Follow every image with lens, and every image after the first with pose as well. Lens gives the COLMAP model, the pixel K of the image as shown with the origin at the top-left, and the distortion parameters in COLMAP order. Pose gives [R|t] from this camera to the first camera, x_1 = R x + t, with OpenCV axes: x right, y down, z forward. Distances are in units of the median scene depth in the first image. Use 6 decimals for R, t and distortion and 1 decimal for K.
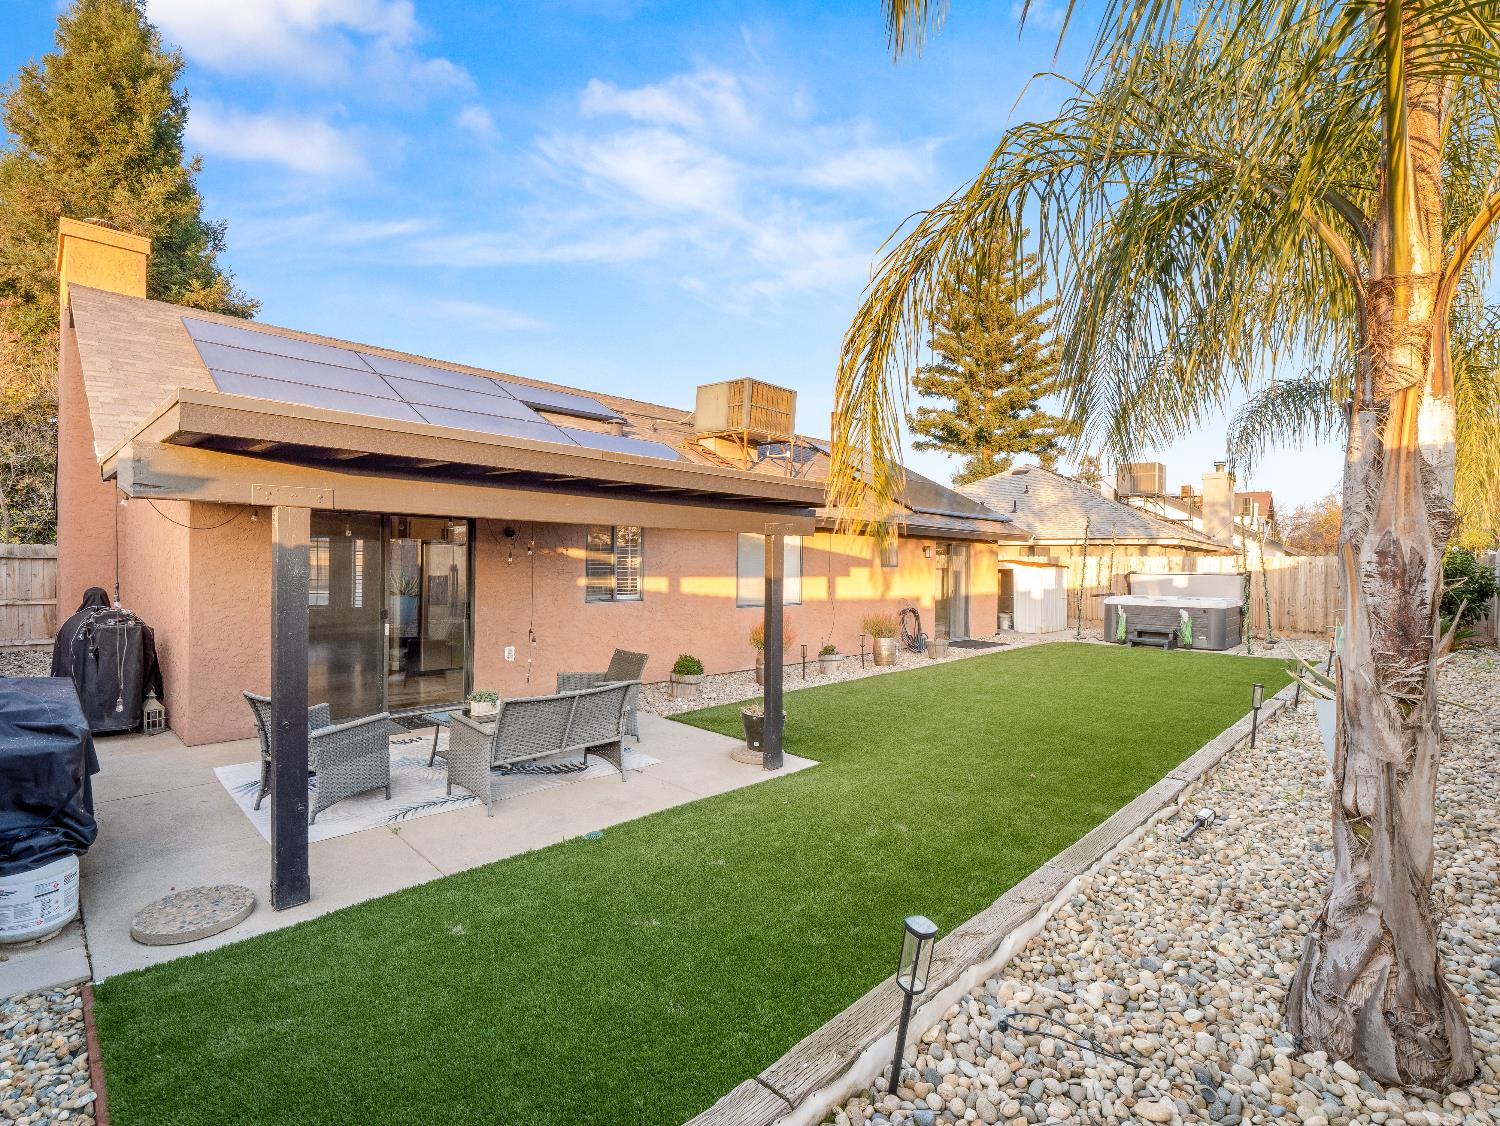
lens RADIAL K [[730.5, 0, 747.5], [0, 730.5, 556.2], [0, 0, 1]] dist [-0.010162, 0.003754]
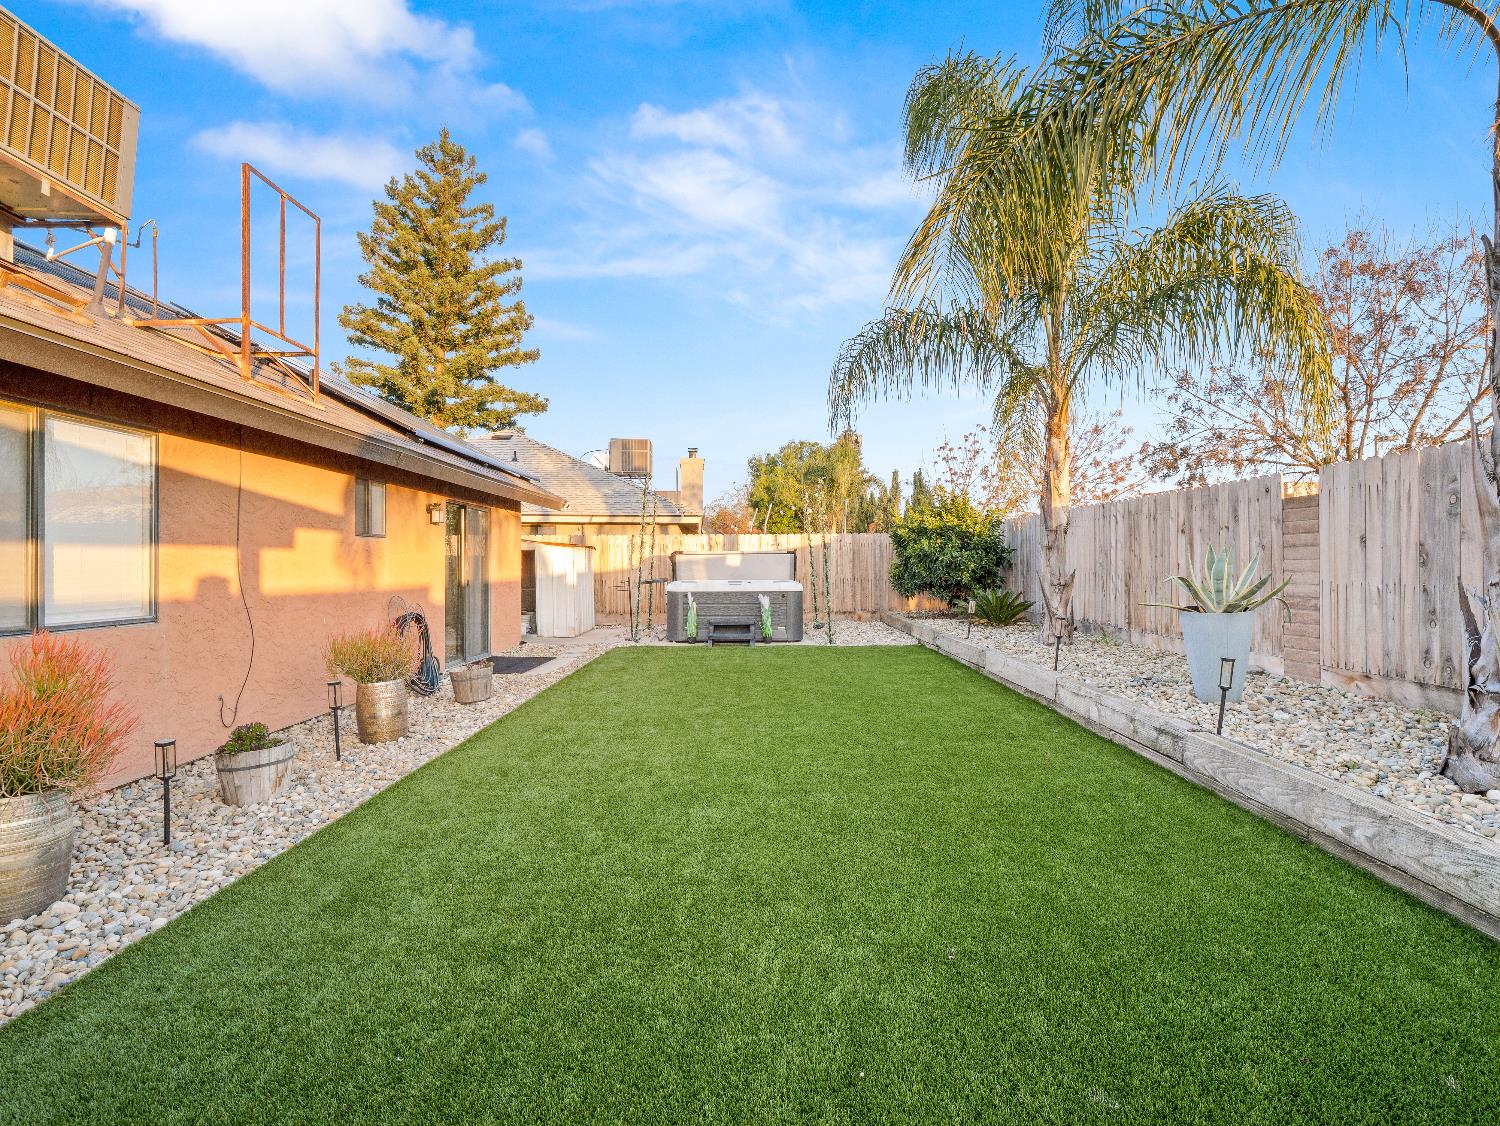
lens RADIAL K [[730.5, 0, 740.0], [0, 730.5, 552.3], [0, 0, 1]] dist [-0.010162, 0.003754]
pose [[0.733142, -0.005760, 0.680051, 0.024515], [0.008526, 0.999963, -0.000722, 0.020557], [-0.680022, 0.006327, 0.733164, 0.312365]]
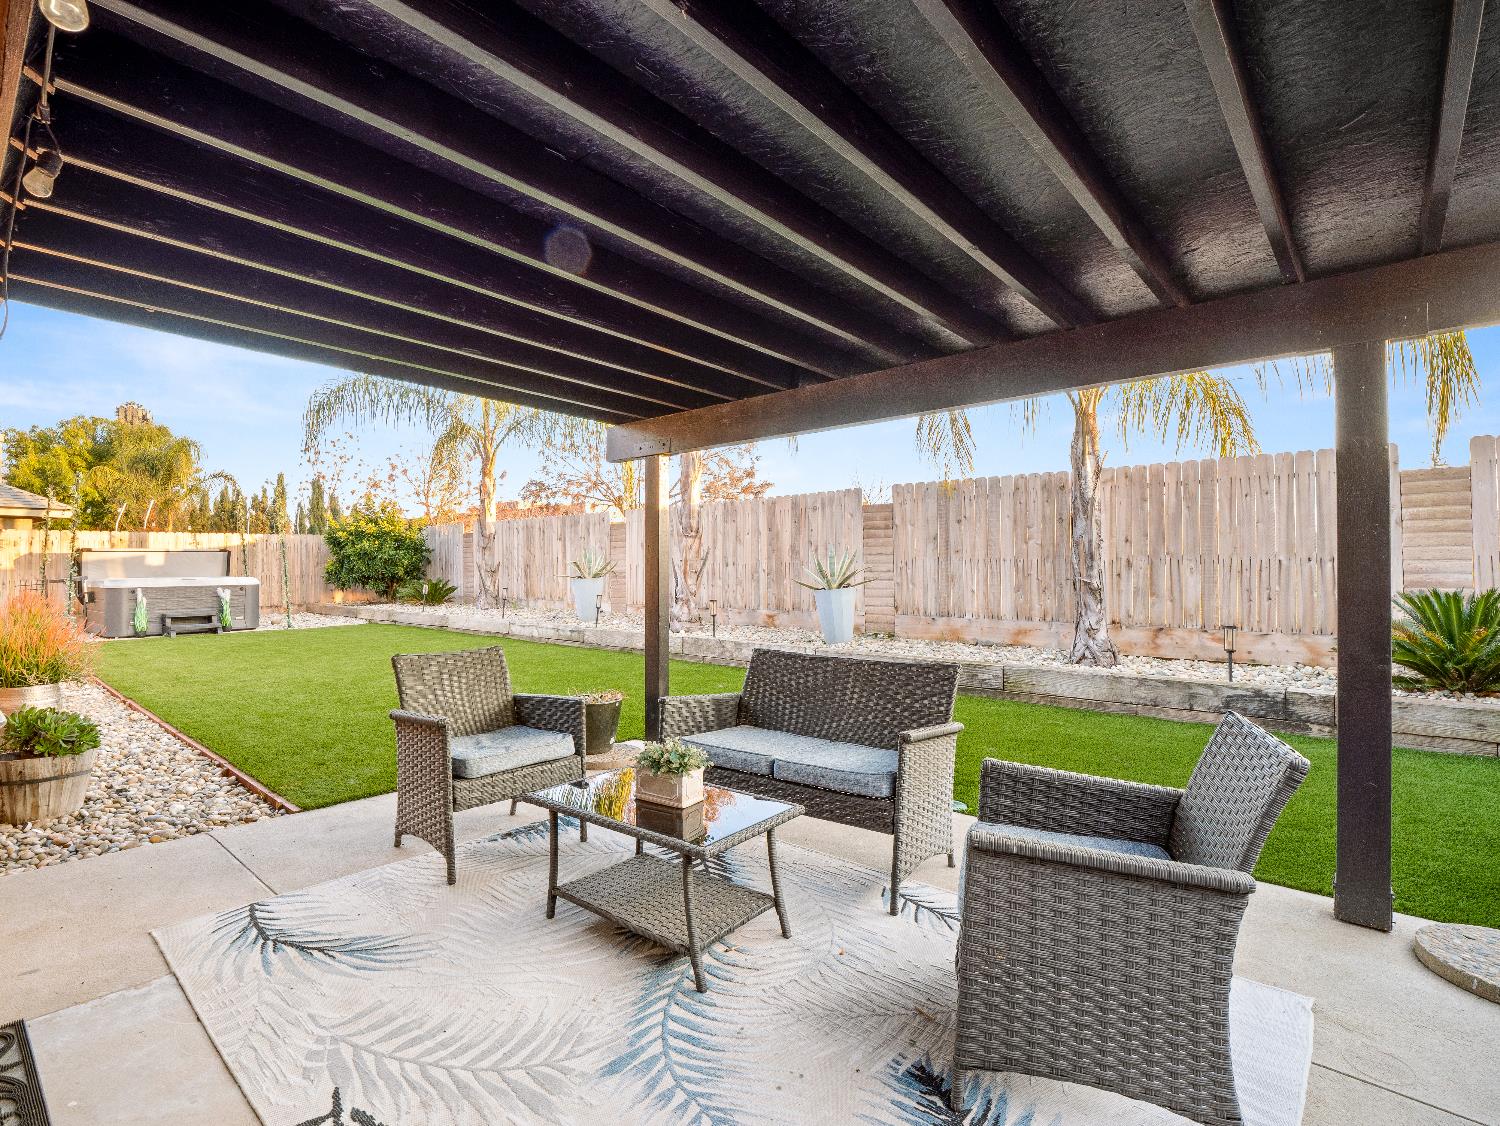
lens RADIAL K [[730.5, 0, 746.0], [0, 730.5, 560.2], [0, 0, 1]] dist [-0.010162, 0.003754]
pose [[-0.049609, -0.009639, 0.998722, -0.235058], [0.003967, 0.999944, 0.009848, 0.024745], [-0.998761, 0.004451, -0.049568, 0.295906]]
